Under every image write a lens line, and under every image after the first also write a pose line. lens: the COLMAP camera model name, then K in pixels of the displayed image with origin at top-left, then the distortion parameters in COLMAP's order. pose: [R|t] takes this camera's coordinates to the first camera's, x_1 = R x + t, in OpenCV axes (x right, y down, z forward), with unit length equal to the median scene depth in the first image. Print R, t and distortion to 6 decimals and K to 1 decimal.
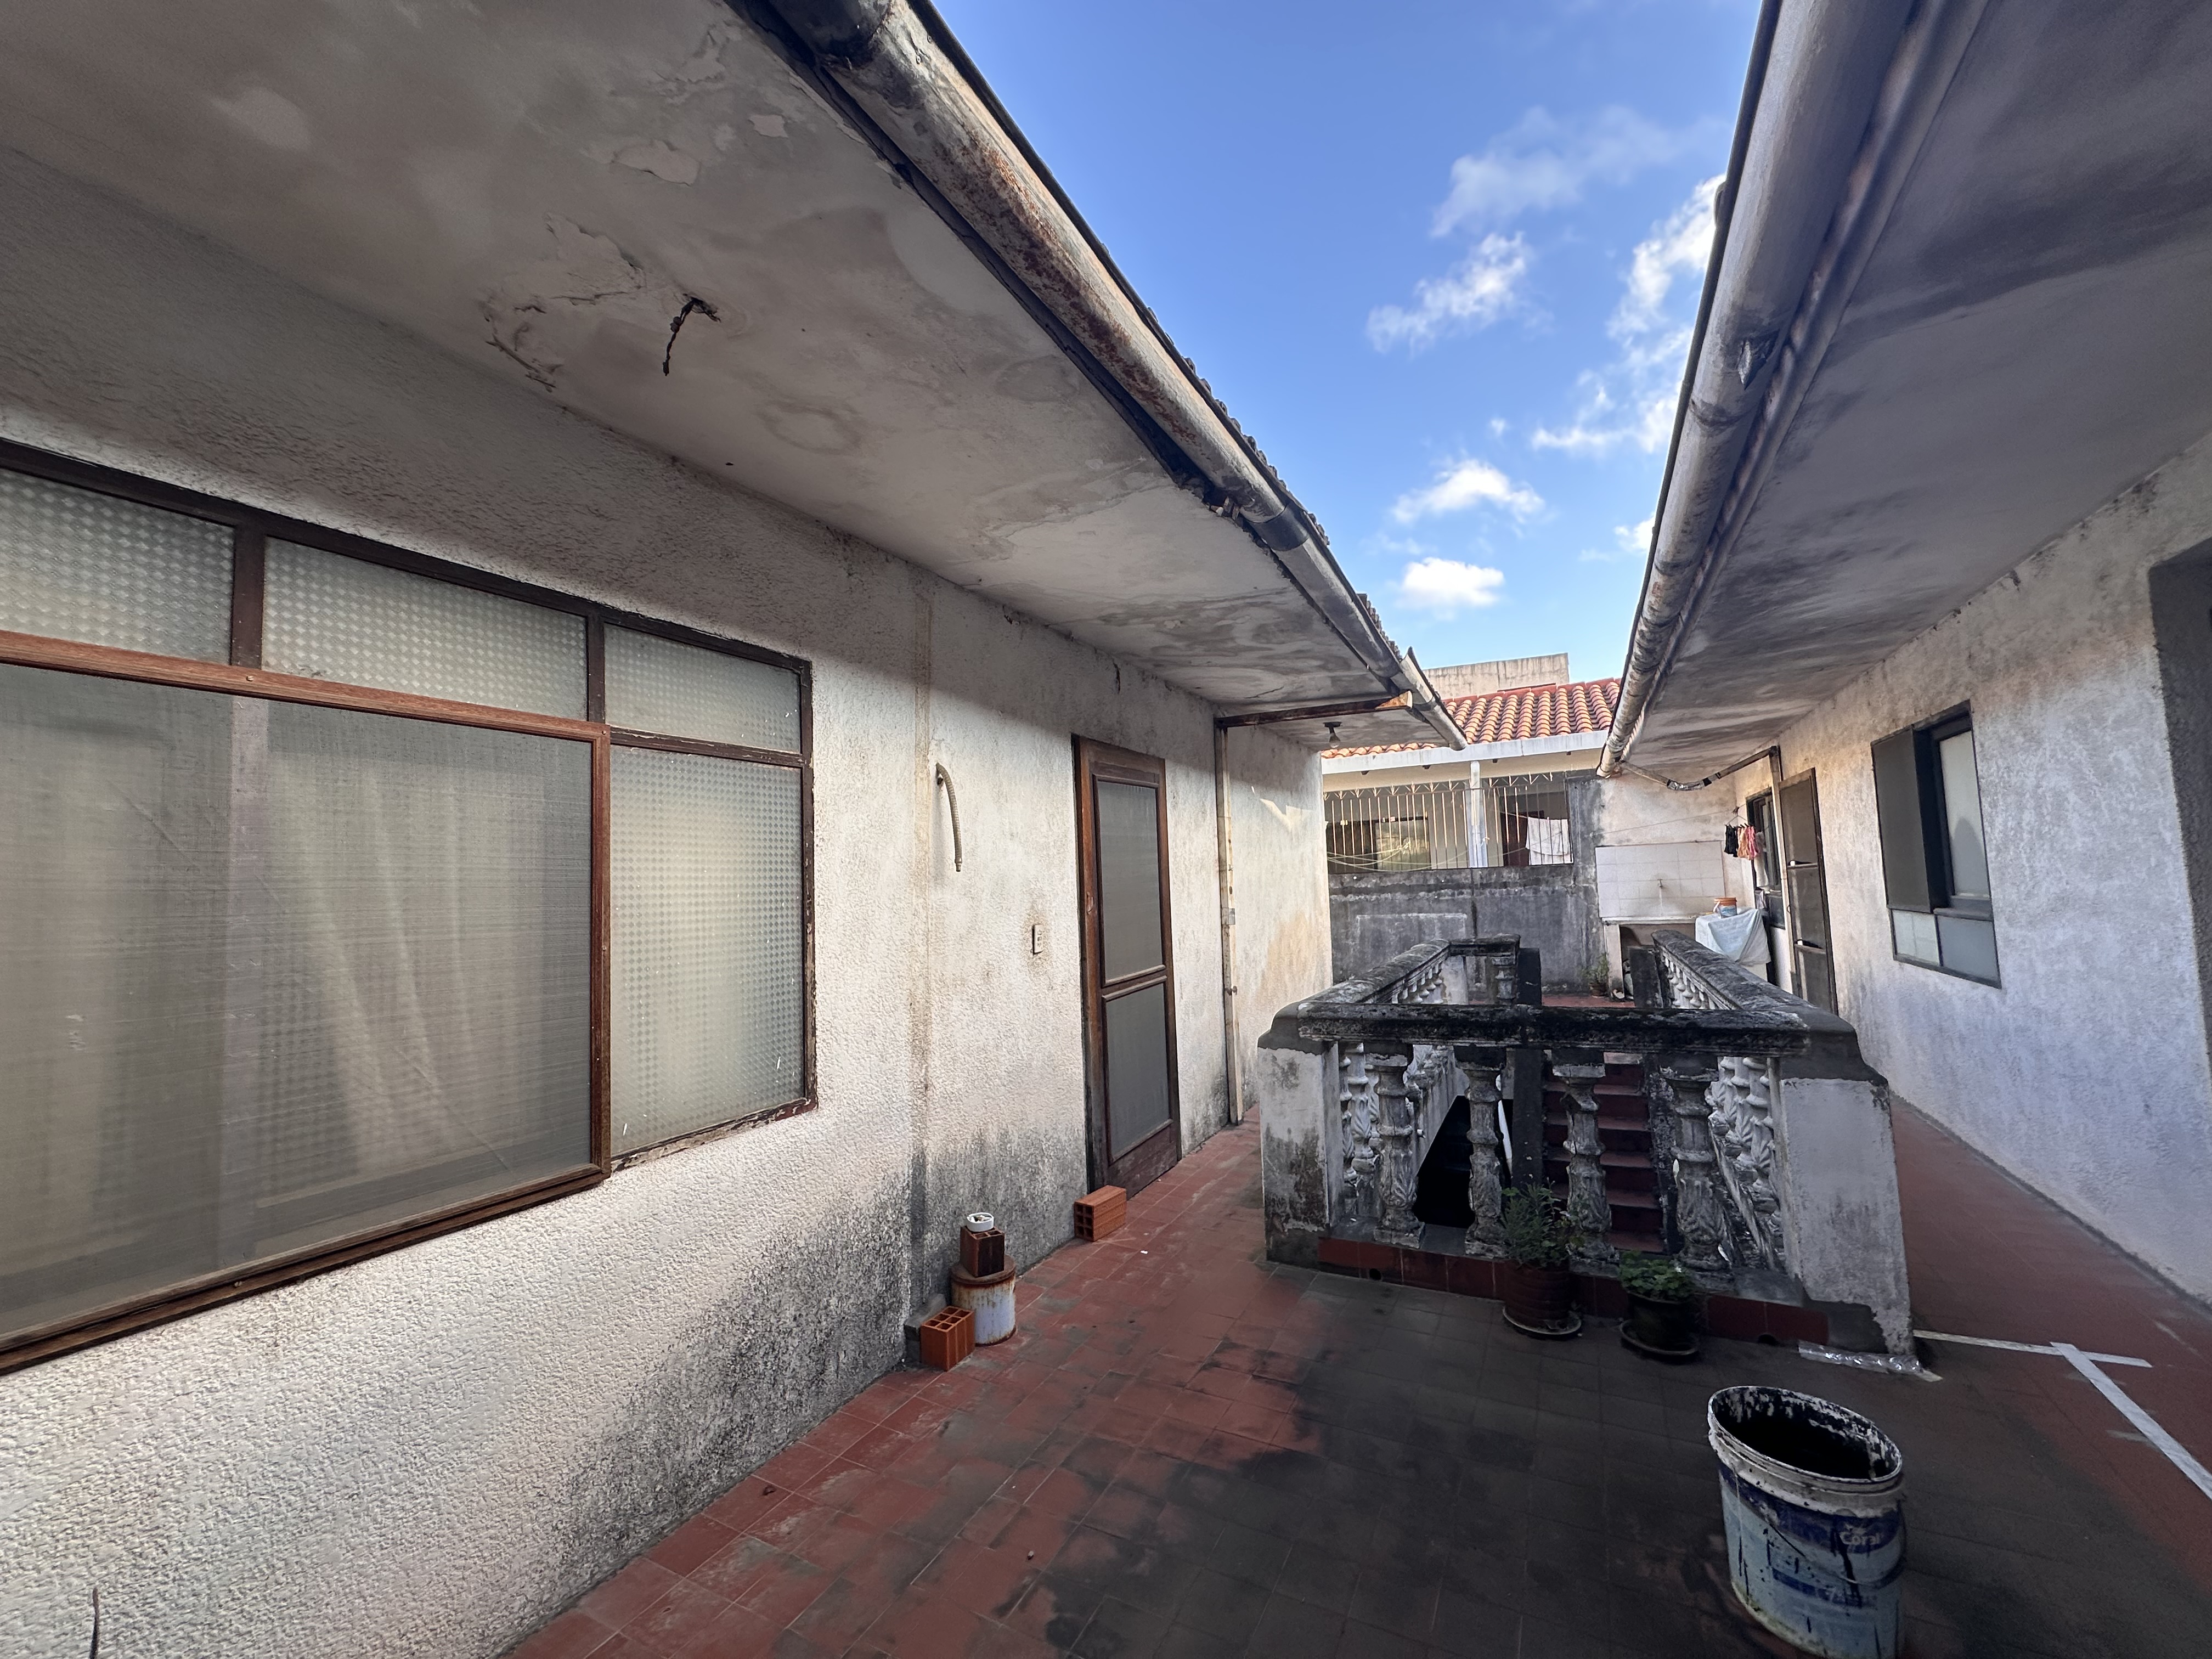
lens RADIAL K [[889.2, 0, 1110.3], [0, 889.2, 830.6], [0, 0, 1]] dist [-0.001292, -0.000096]
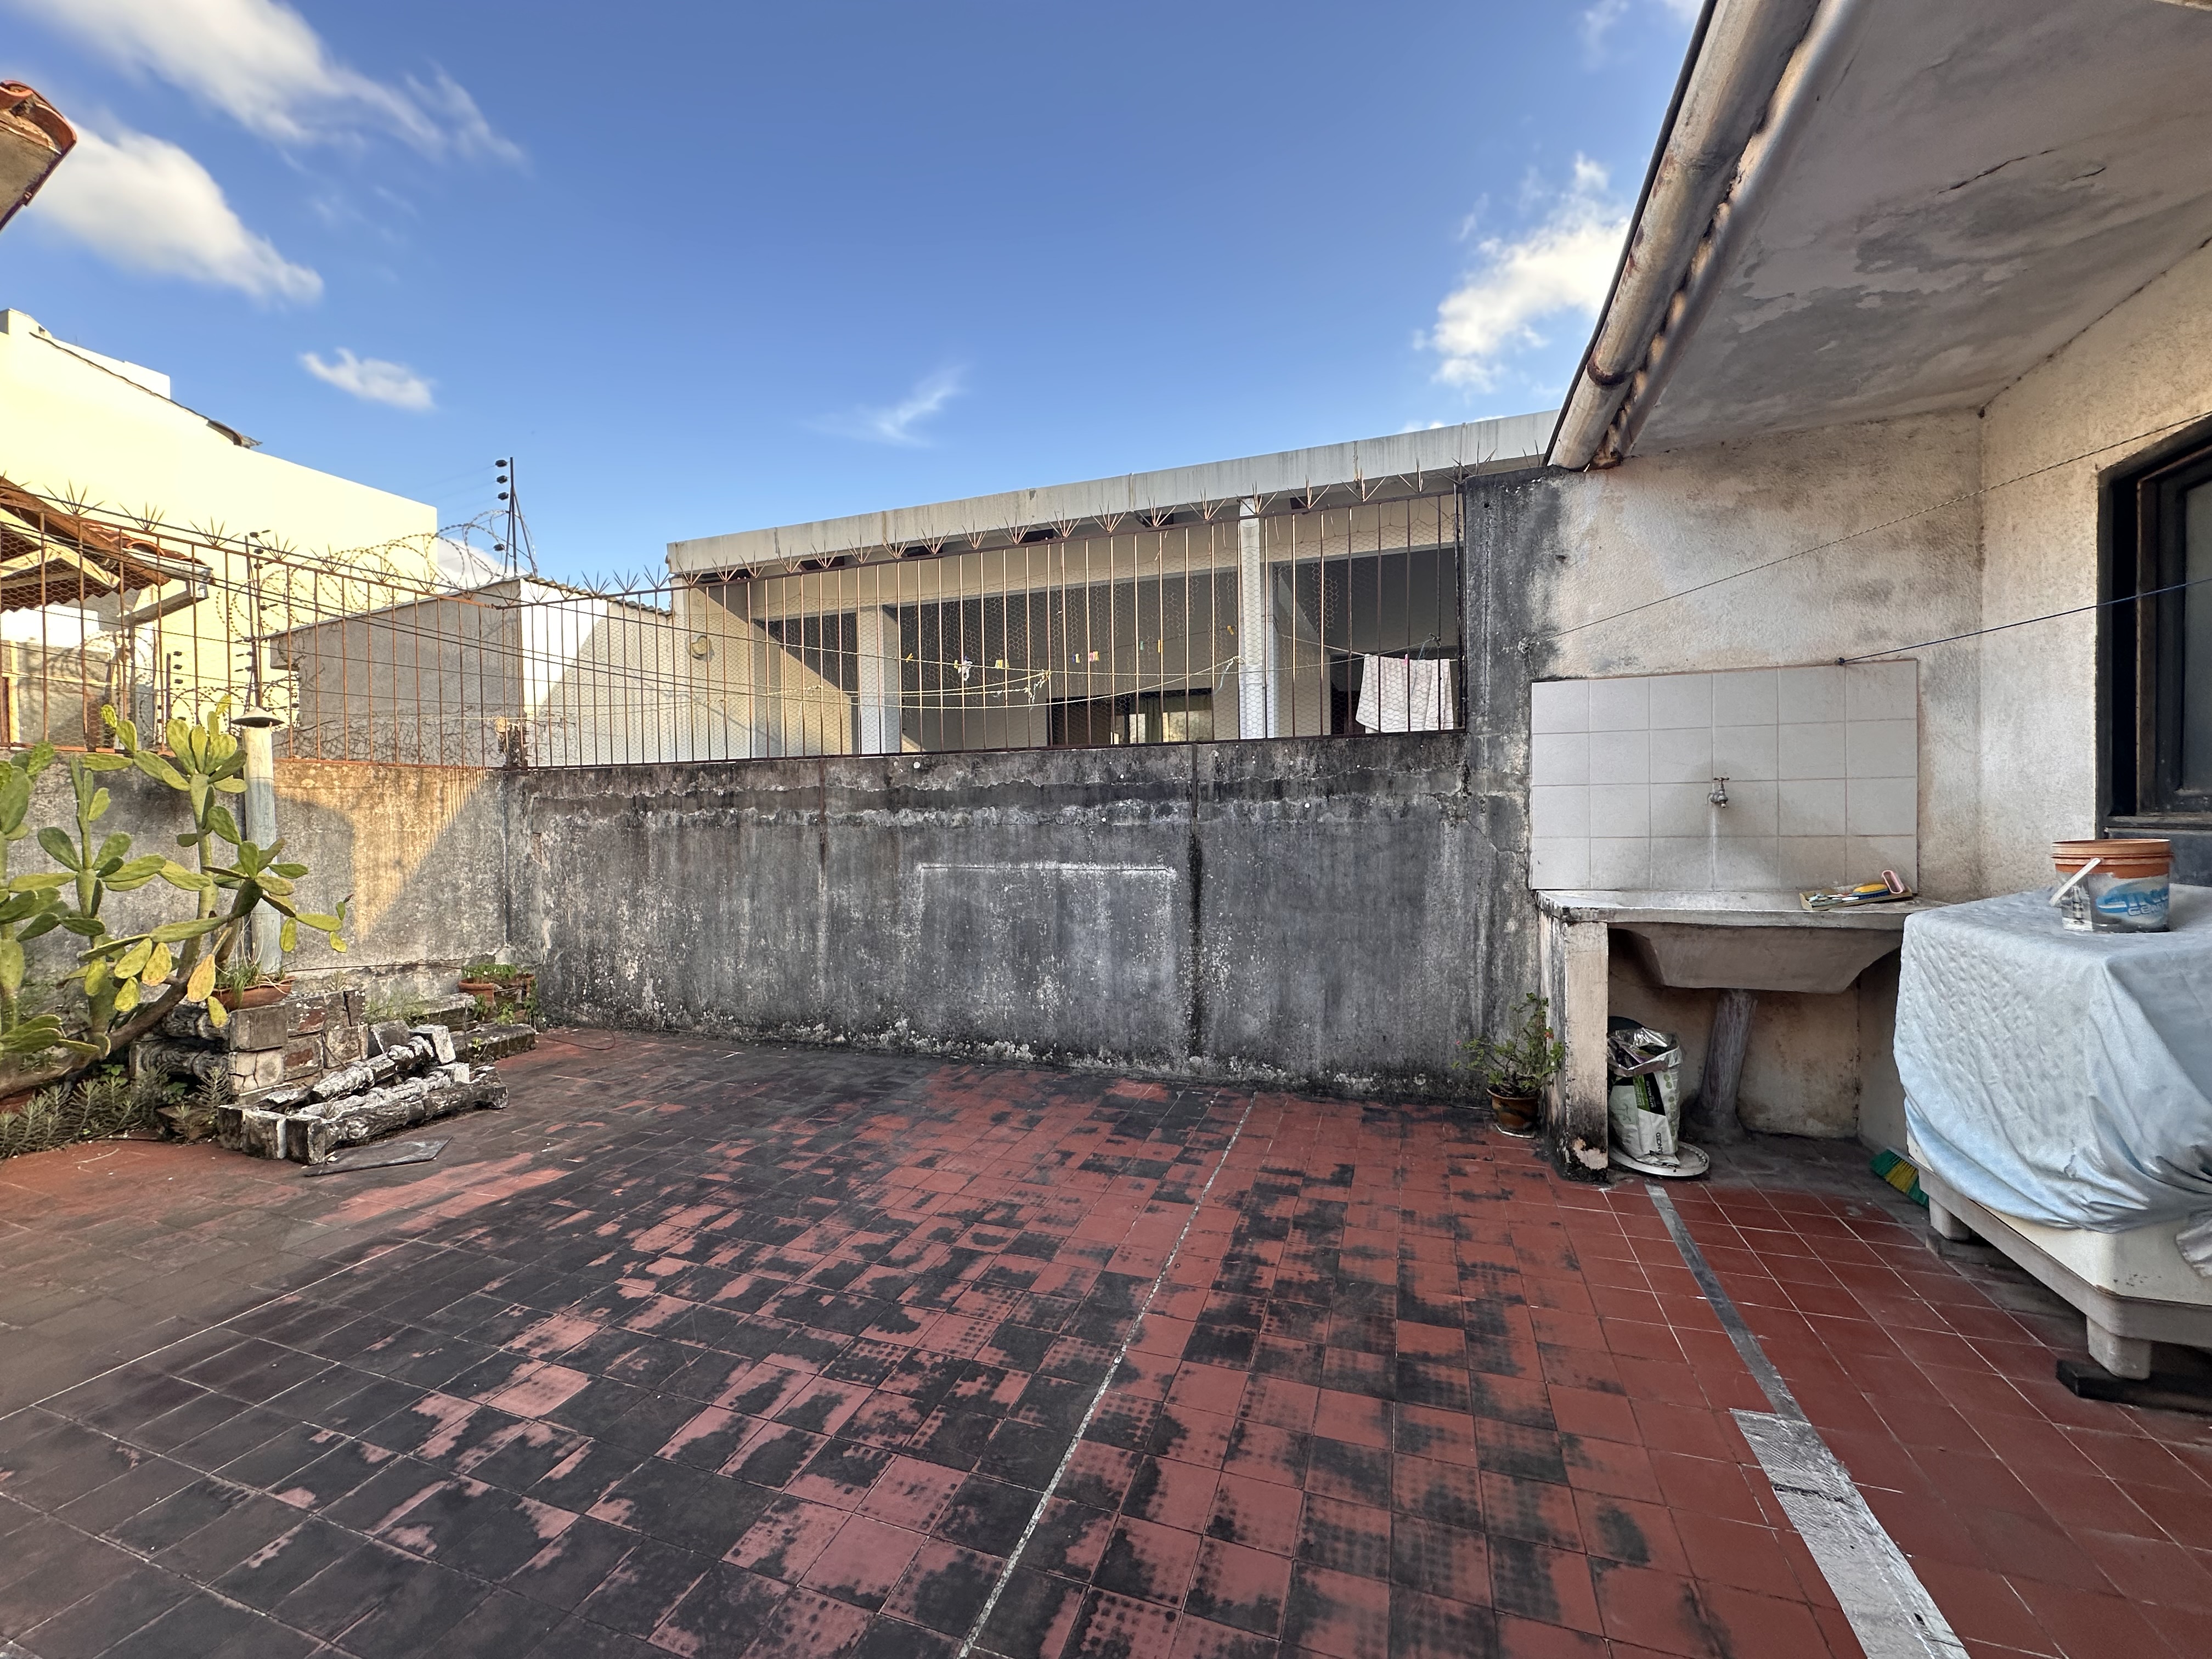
lens RADIAL K [[889.2, 0, 1106.5], [0, 889.2, 831.5], [0, 0, 1]] dist [-0.001292, -0.000096]
pose [[0.992070, 0.030498, 0.121930, 0.335444], [-0.038931, 0.996967, 0.067391, 0.056986], [-0.119505, -0.071603, 0.990248, 0.659703]]
